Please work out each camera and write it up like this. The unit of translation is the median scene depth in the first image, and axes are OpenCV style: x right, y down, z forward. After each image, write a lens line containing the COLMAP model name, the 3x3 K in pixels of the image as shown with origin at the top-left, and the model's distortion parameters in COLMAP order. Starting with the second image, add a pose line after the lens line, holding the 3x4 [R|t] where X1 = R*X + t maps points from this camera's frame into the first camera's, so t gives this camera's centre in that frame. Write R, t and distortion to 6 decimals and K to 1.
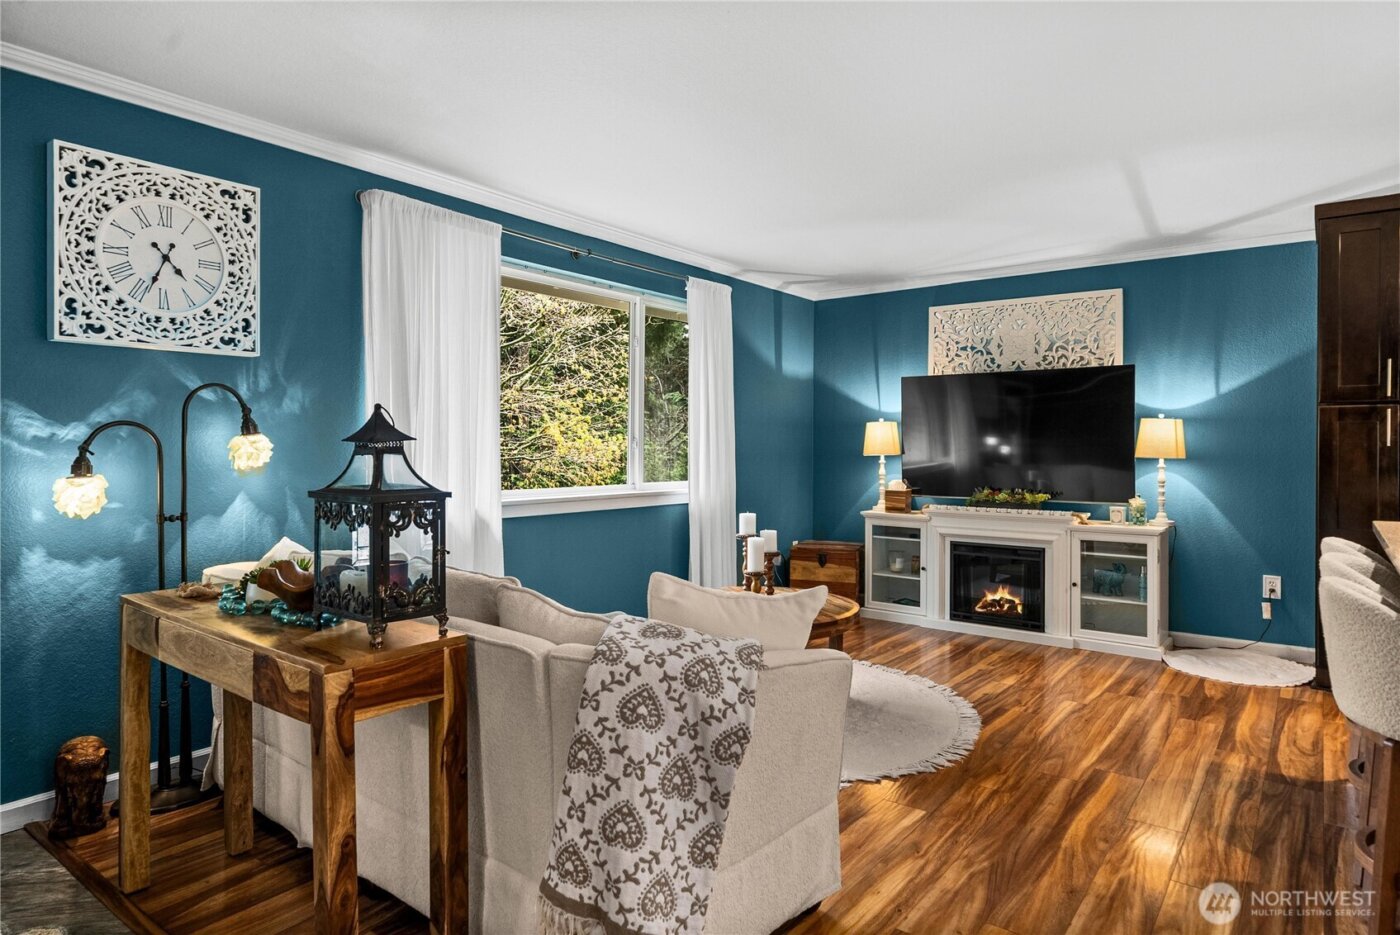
lens RADIAL K [[824.8, 0, 690.0], [0, 824.8, 441.7], [0, 0, 1]] dist [0.000505, 0.001715]
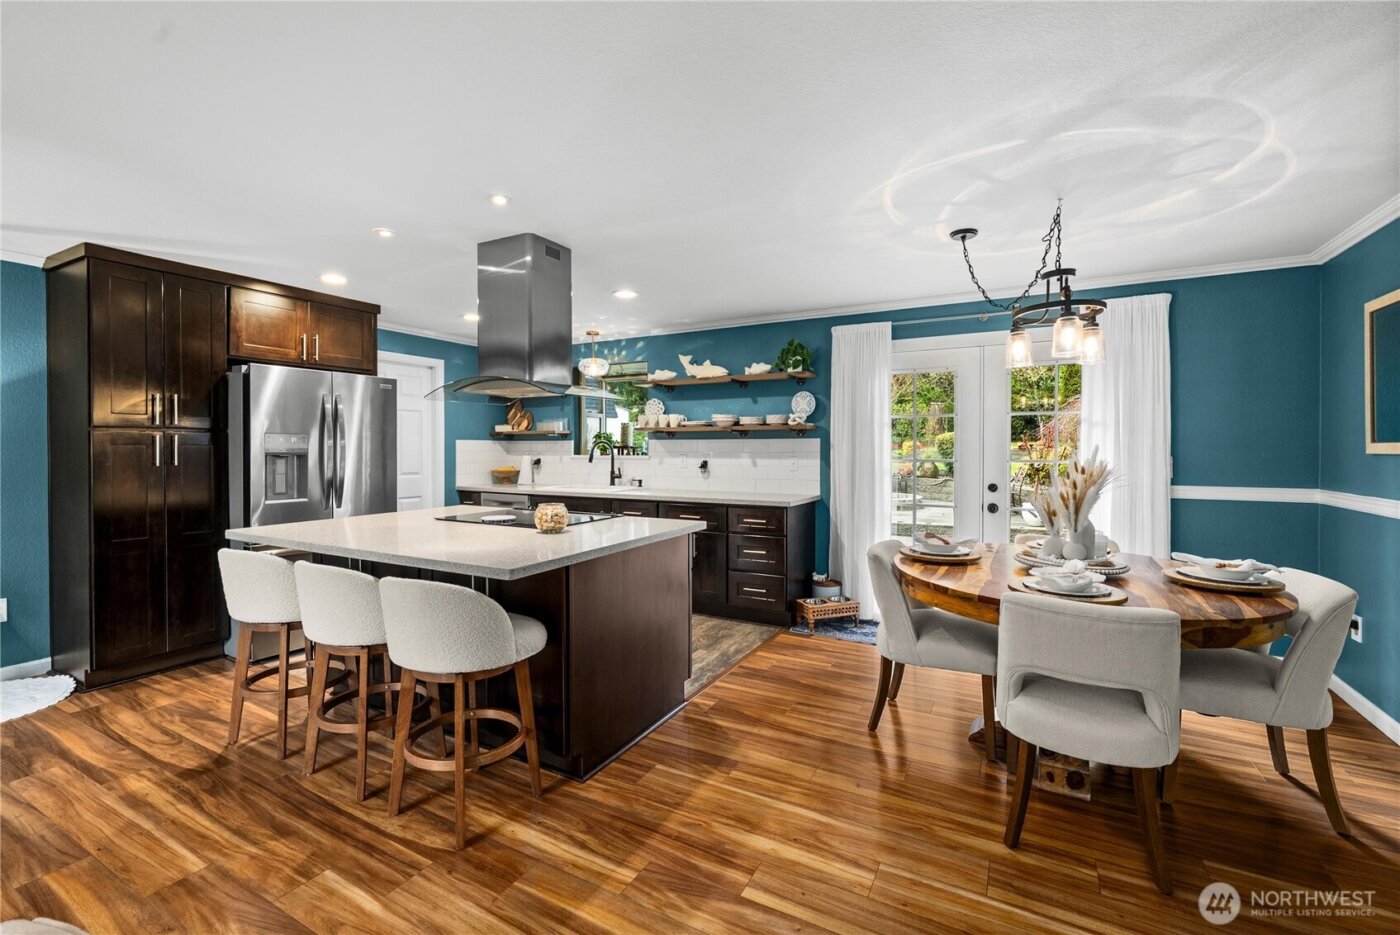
lens RADIAL K [[600.8, 0, 706.0], [0, 600.8, 441.0], [0, 0, 1]] dist [-0.001340, 0.000401]
pose [[-0.155453, 0.004708, 0.987832, -0.157613], [-0.007528, 0.999954, -0.005950, -0.033056], [-0.987815, -0.008361, -0.155410, 0.354563]]
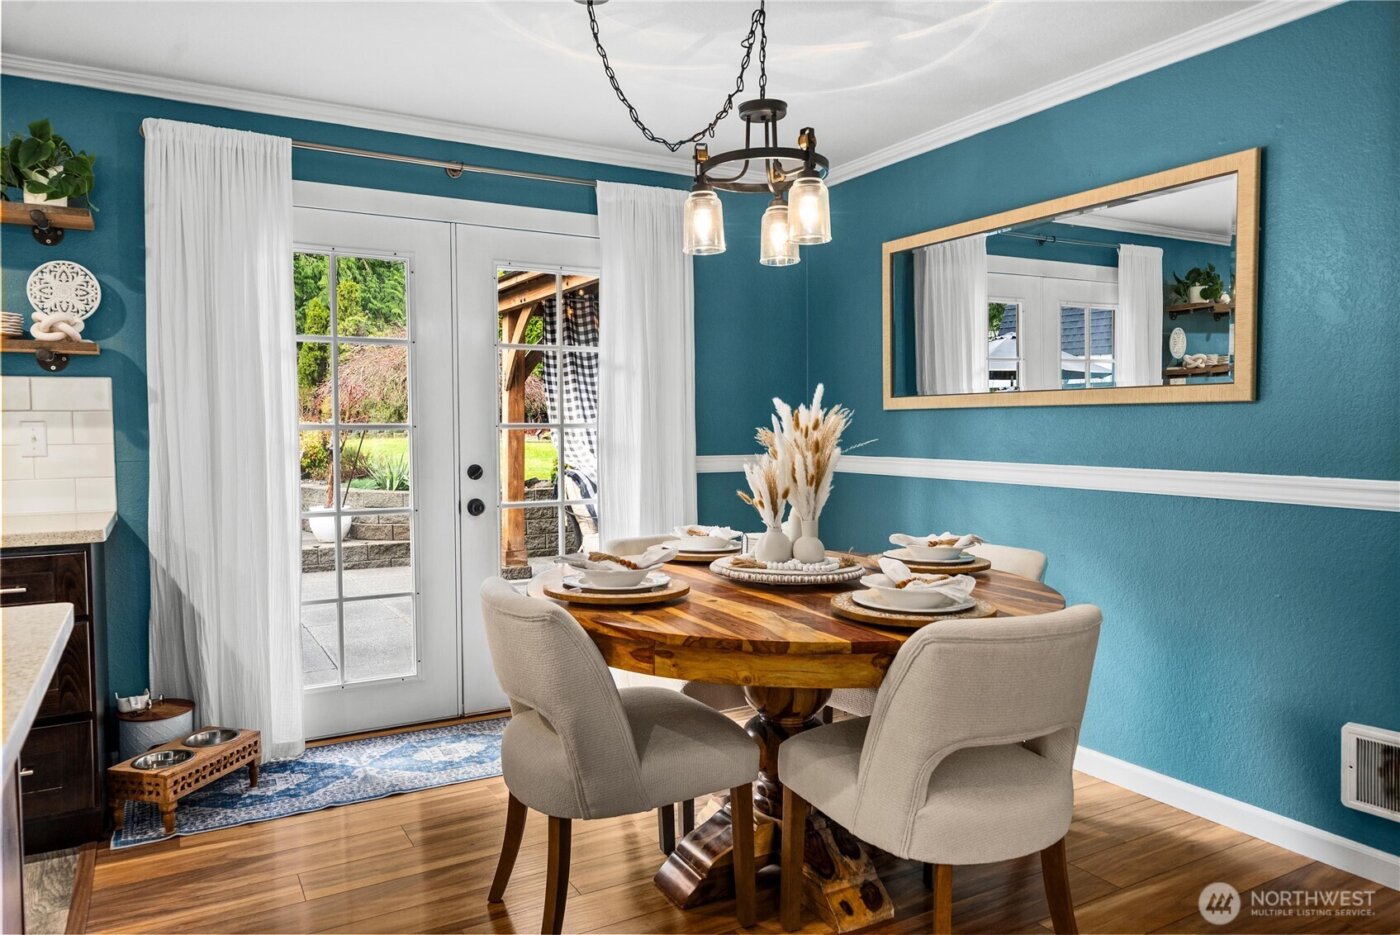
lens RADIAL K [[932.6, 0, 681.2], [0, 932.6, 455.3], [0, 0, 1]] dist [0.003807, 0.003666]
pose [[-0.919682, -0.012730, 0.392458, 0.259753], [-0.003055, 0.999676, 0.025266, -0.001013], [-0.392653, 0.022037, -0.919423, 0.491729]]
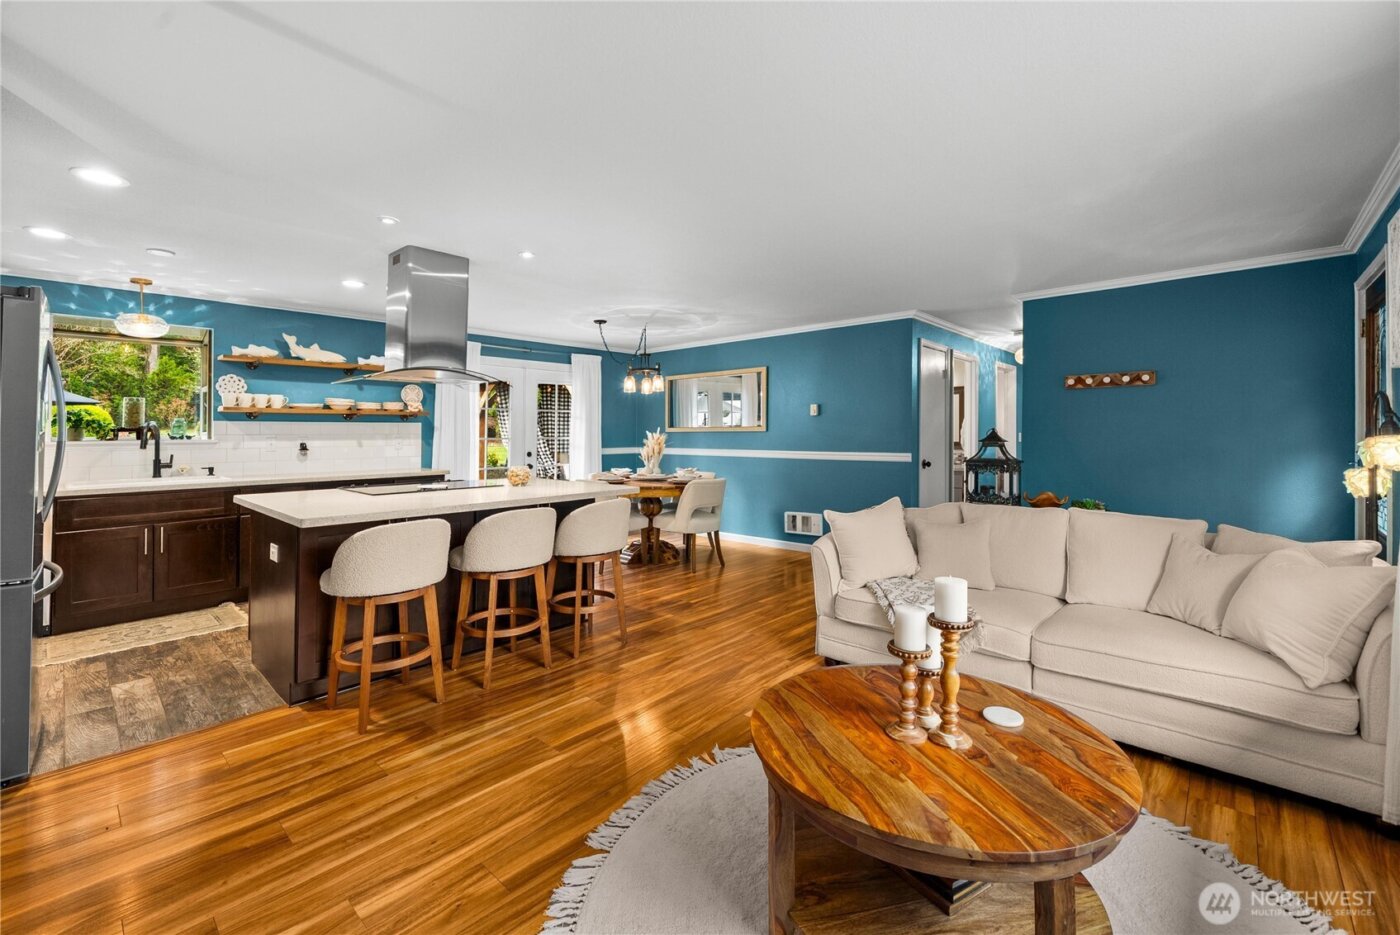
lens RADIAL K [[595.7, 0, 697.4], [0, 595.7, 416.3], [0, 0, 1]] dist [-0.000653, -0.000368]
pose [[-0.997353, 0.002497, 0.072671, 0.210717], [-0.000112, 0.999356, -0.035881, -0.007880], [-0.072714, -0.035794, -0.996710, 1.455338]]
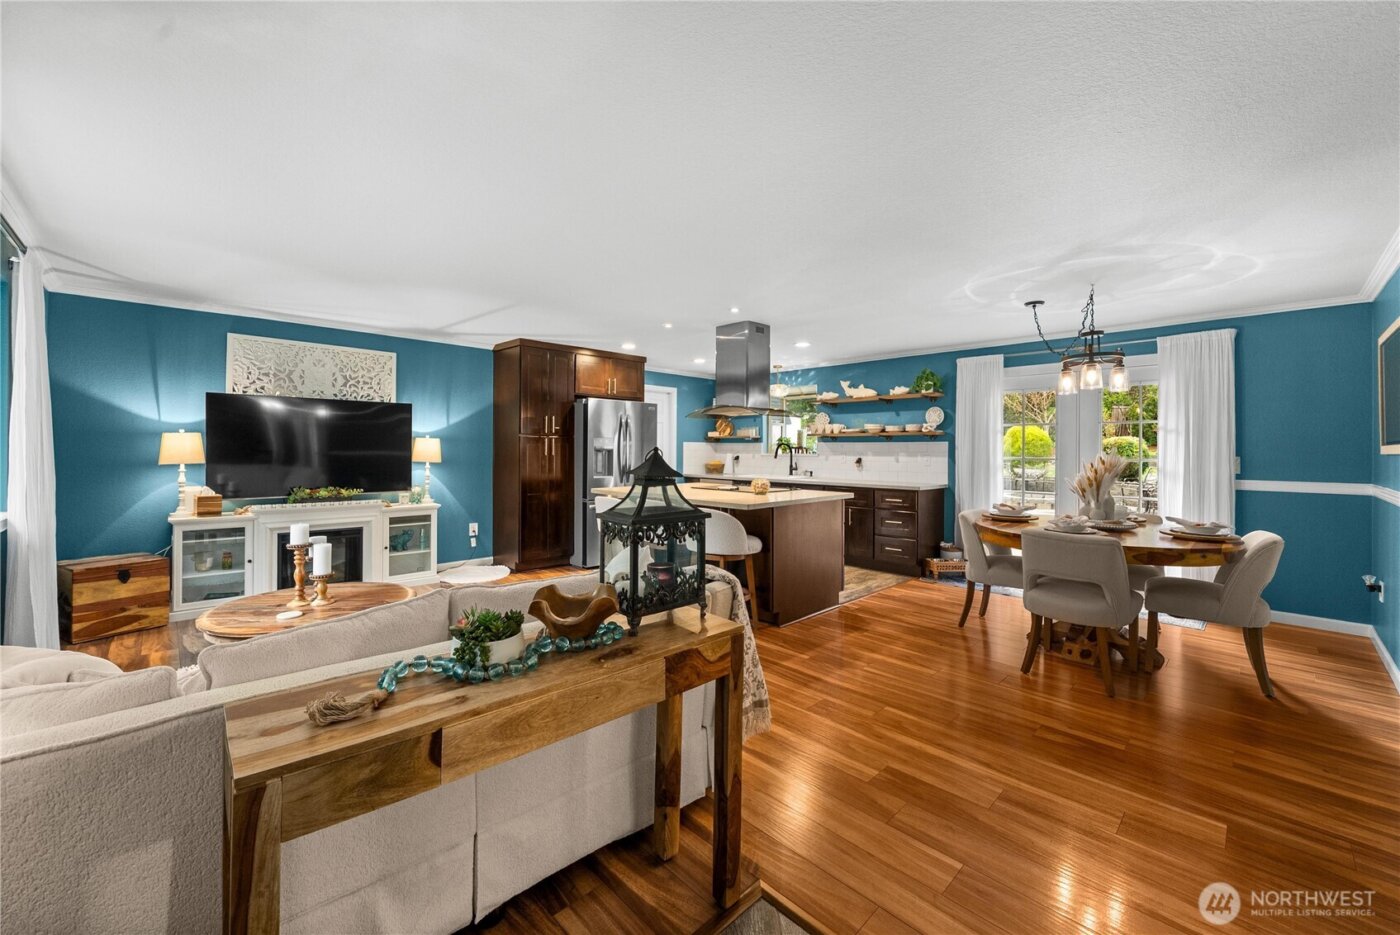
lens RADIAL K [[564.7, 0, 703.4], [0, 564.7, 445.7], [0, 0, 1]] dist [0.003280, 0.000142]
pose [[0.139022, 0.002946, 0.990285, -0.623571], [-0.014002, 0.999901, -0.001008, -0.025436], [-0.990190, -0.013726, 0.139050, 0.381585]]
